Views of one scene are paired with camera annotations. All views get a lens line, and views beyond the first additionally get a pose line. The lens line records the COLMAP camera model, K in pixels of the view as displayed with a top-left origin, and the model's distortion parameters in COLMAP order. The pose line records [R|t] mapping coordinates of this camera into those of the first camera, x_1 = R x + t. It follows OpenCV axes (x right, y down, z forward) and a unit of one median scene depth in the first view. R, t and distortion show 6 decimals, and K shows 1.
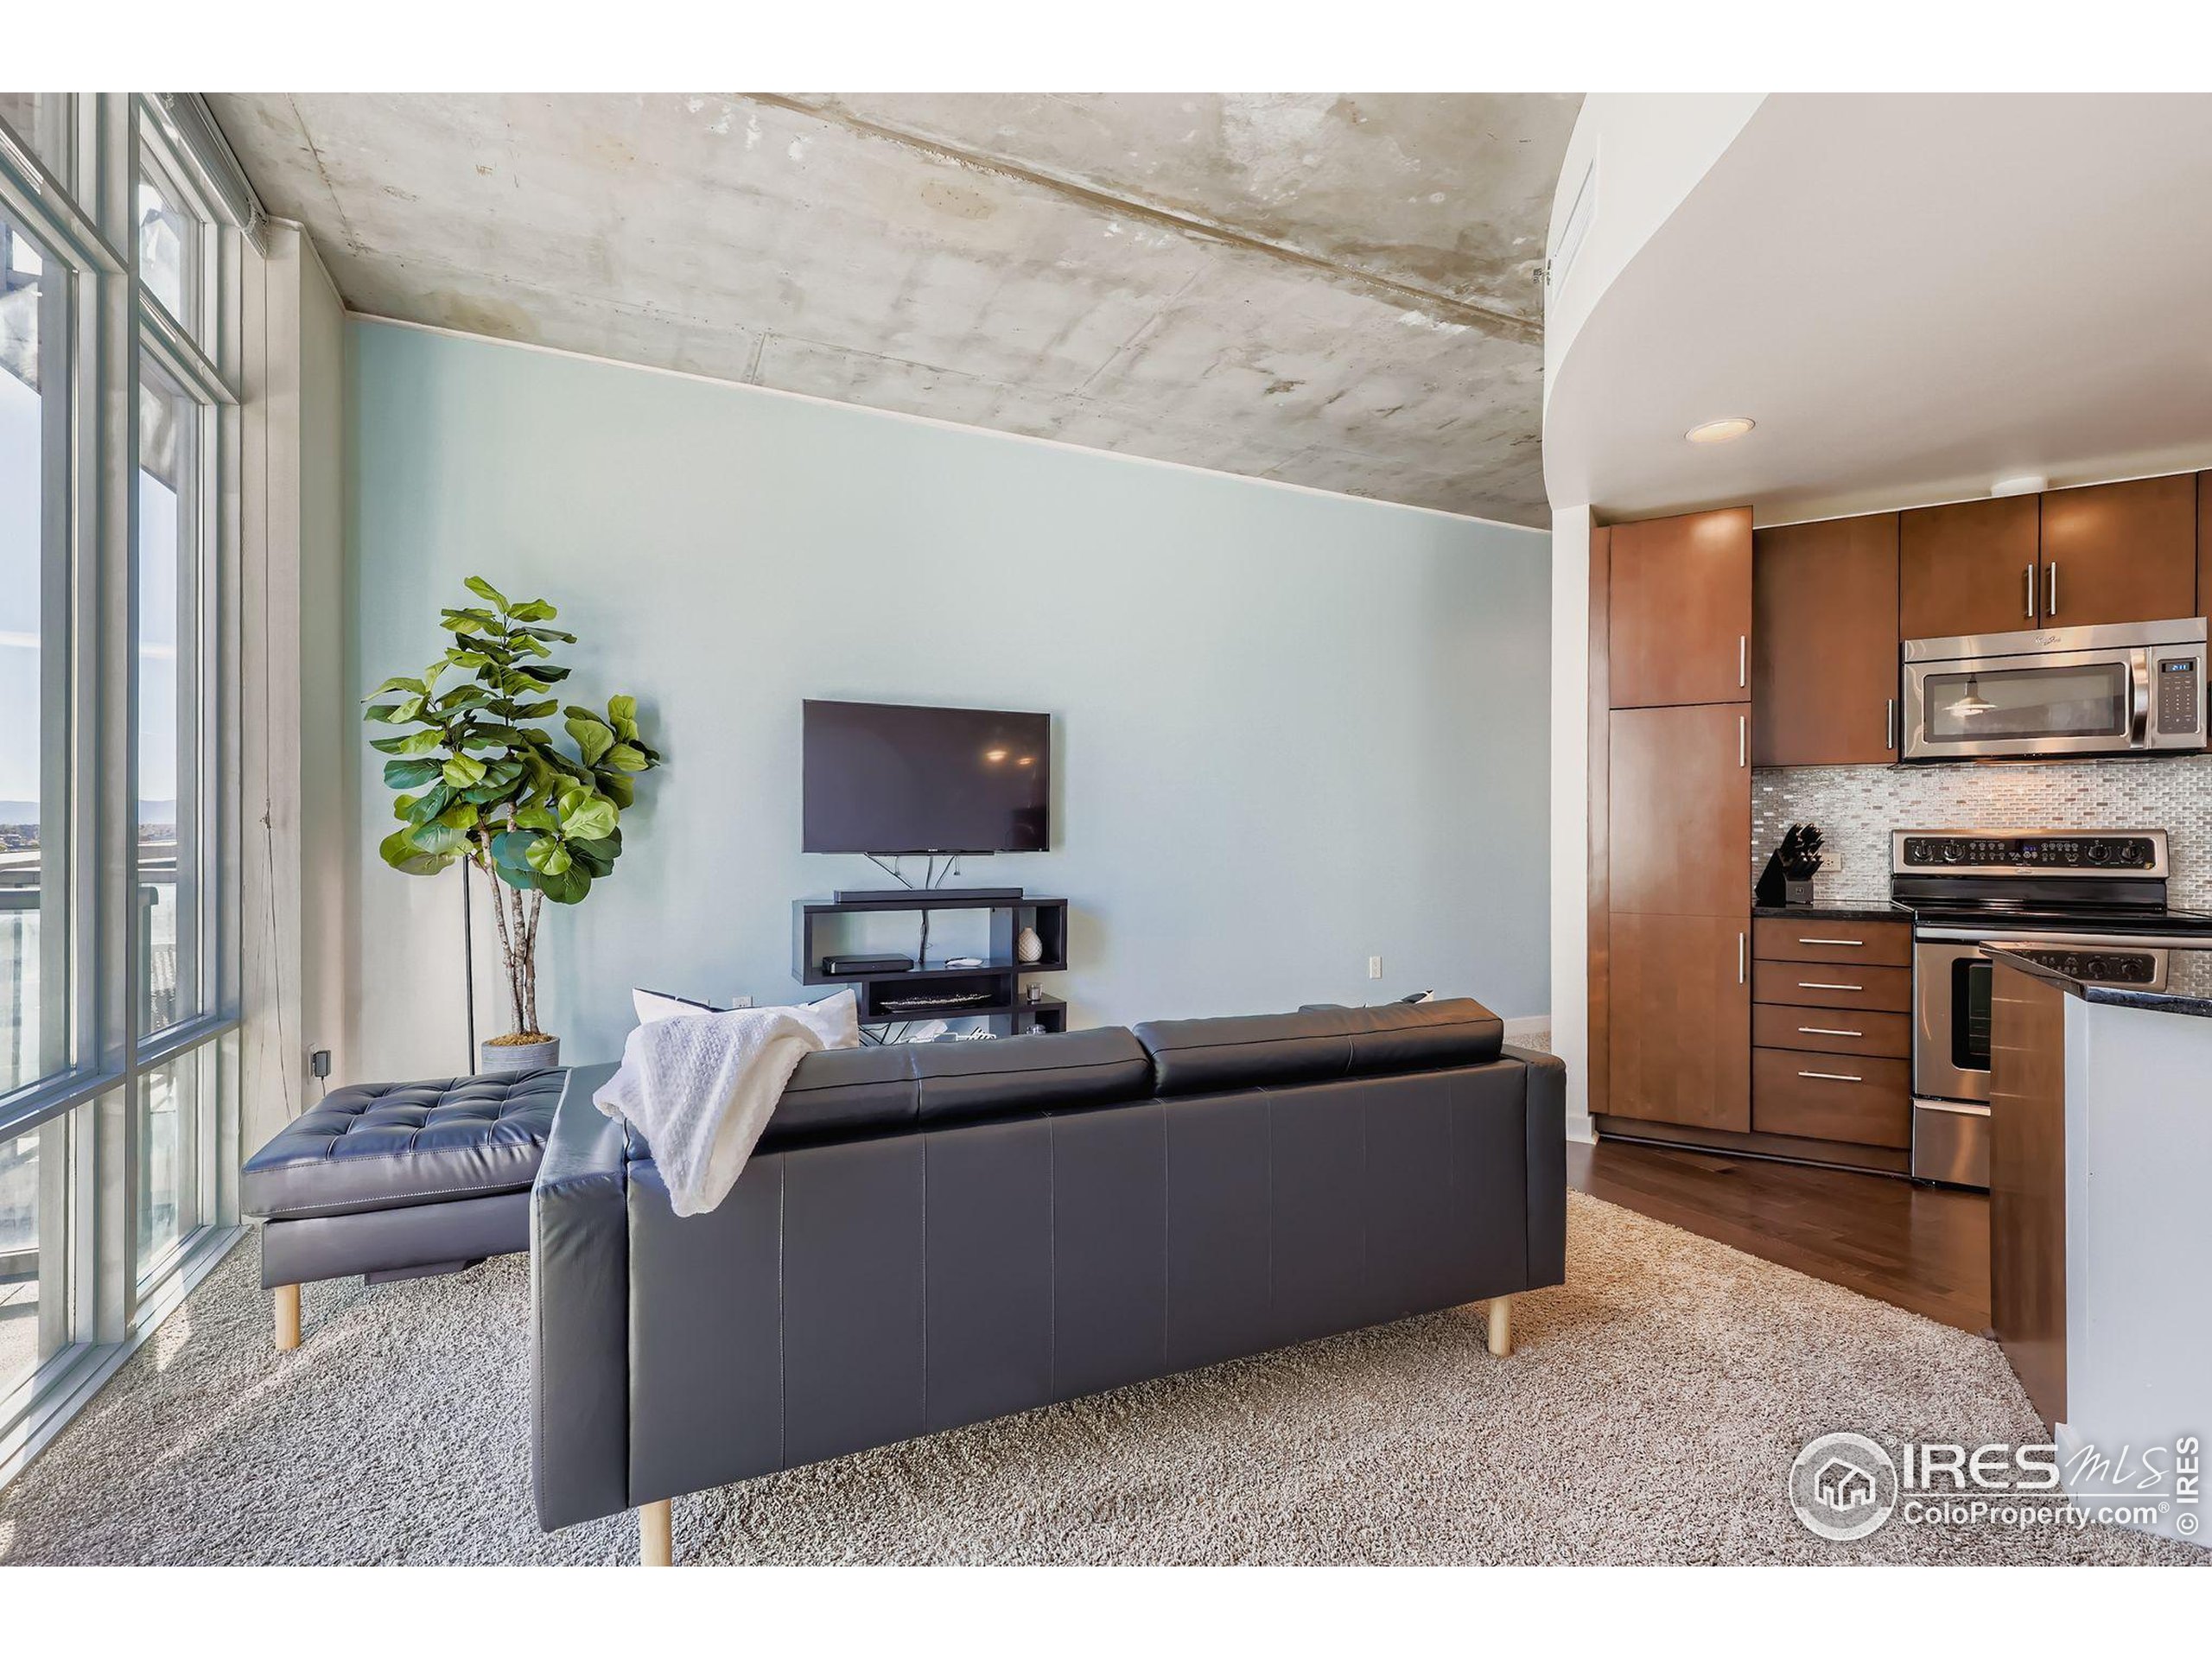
lens RADIAL K [[1029.9, 0, 1128.9], [0, 1029.9, 839.8], [0, 0, 1]] dist [-0.002562, -0.000209]
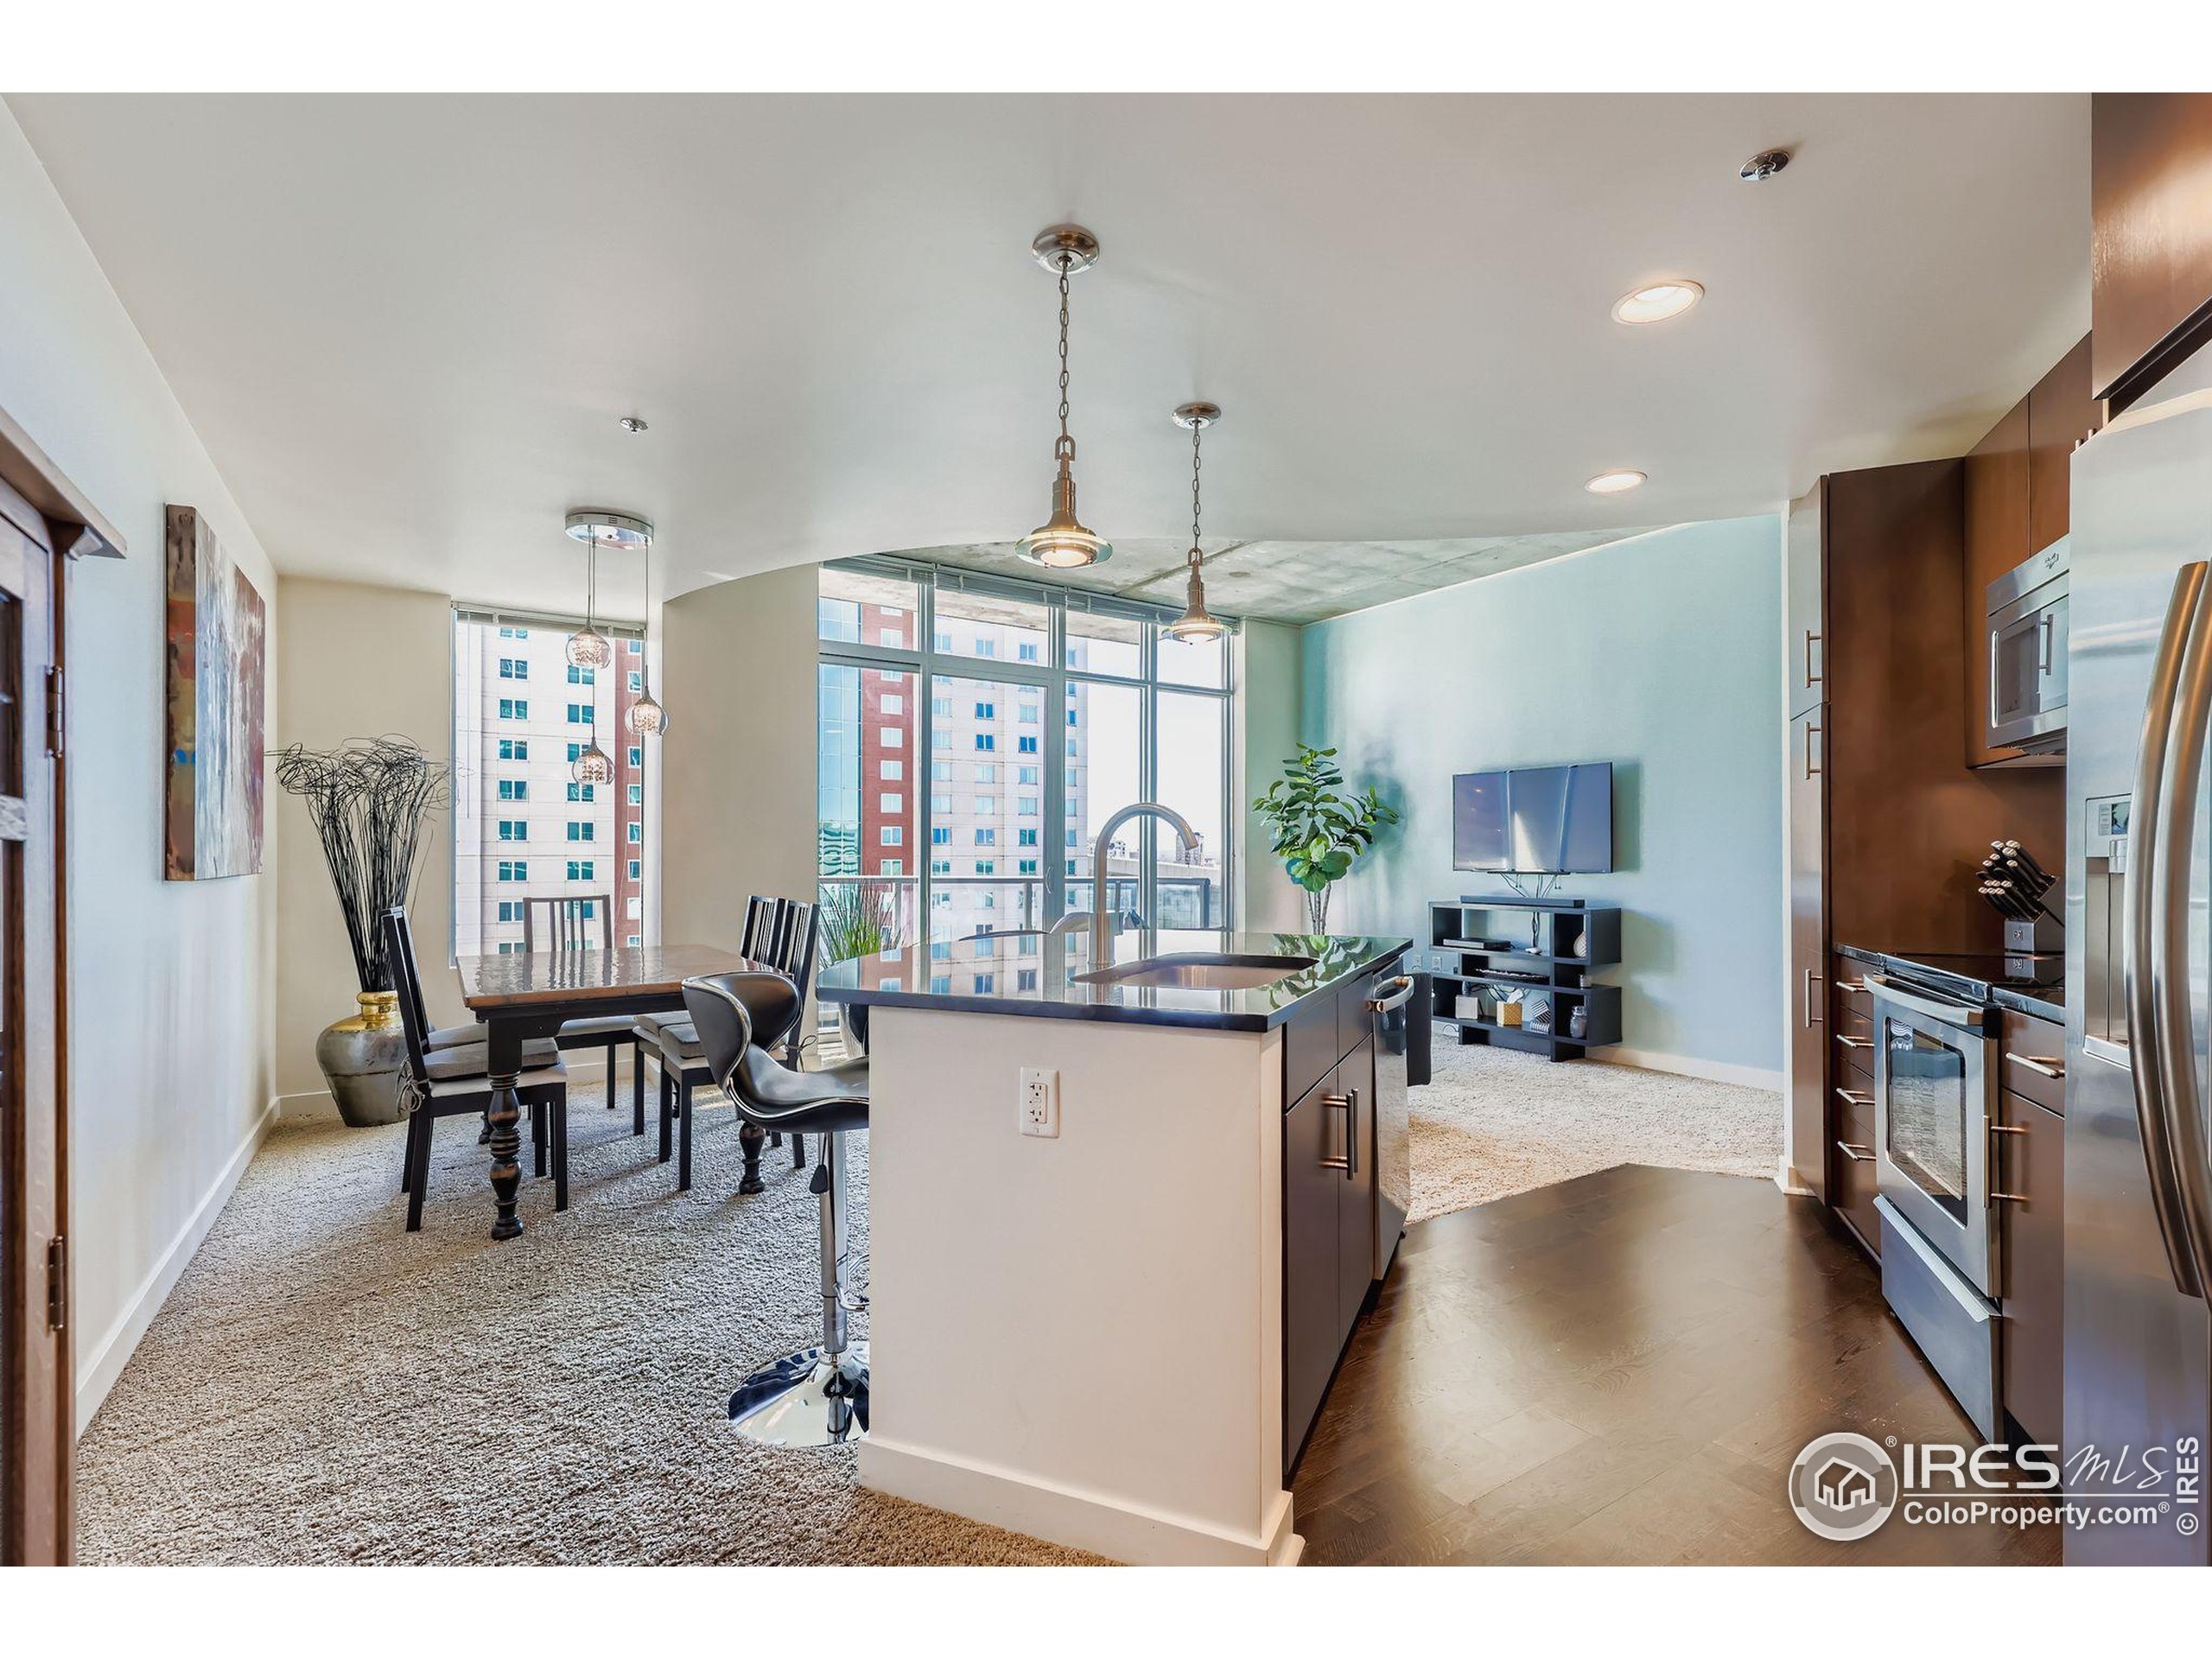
lens RADIAL K [[1029.9, 0, 1128.9], [0, 1029.9, 839.8], [0, 0, 1]] dist [-0.002562, -0.000209]
pose [[0.133718, -0.018717, -0.990843, 1.389614], [-0.002115, 0.999814, -0.019172, -0.002986], [0.991017, 0.004659, 0.133653, 0.320942]]
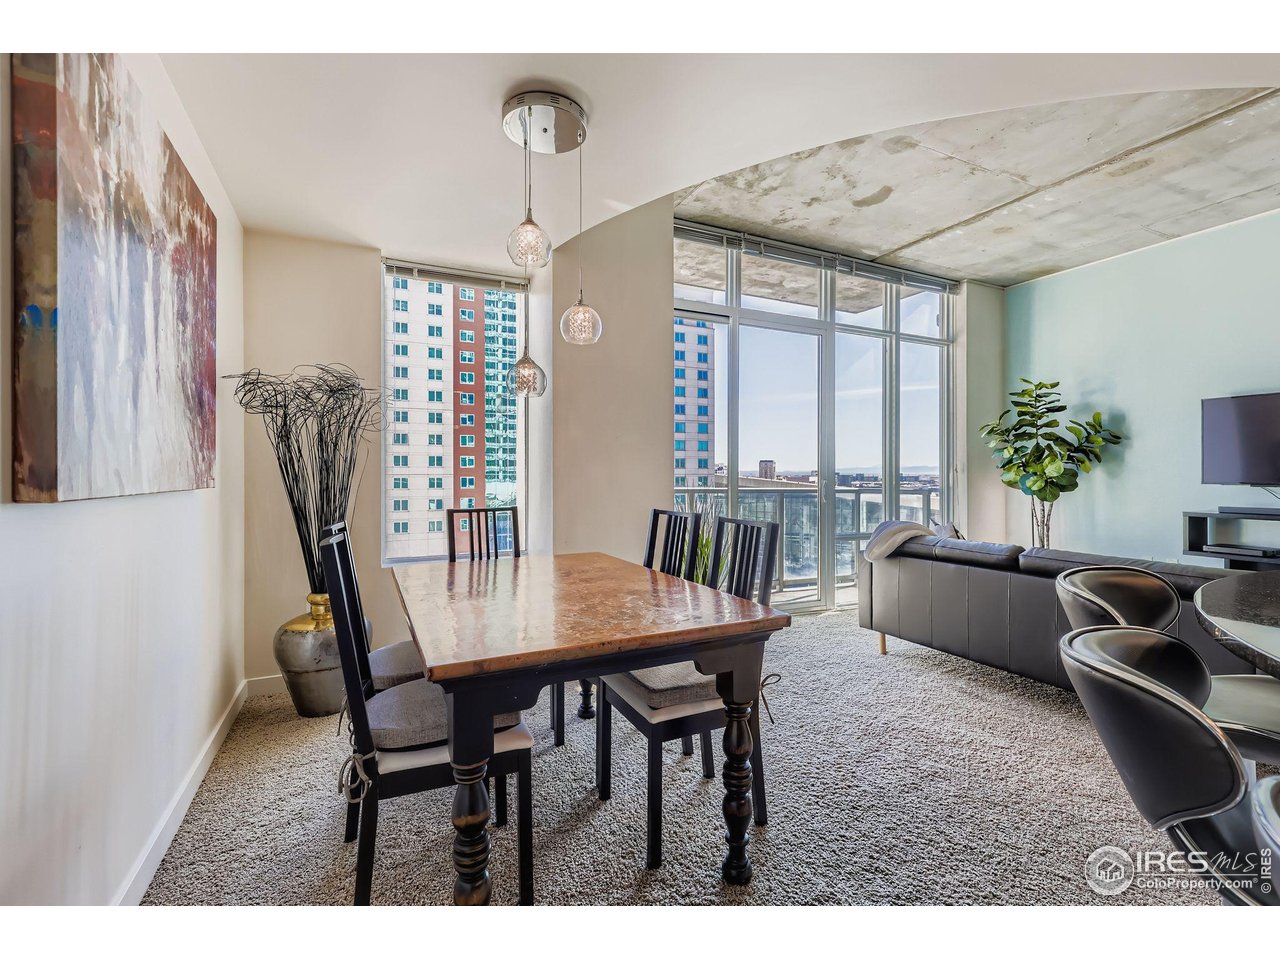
lens RADIAL K [[580.3, 0, 644.7], [0, 580.3, 467.6], [0, 0, 1]] dist [-0.000285, -0.000250]
pose [[-0.004115, -0.014580, -0.999885, 0.813264], [-0.001419, 0.999893, -0.014574, 0.000929], [0.999991, 0.001359, -0.004135, 0.021598]]
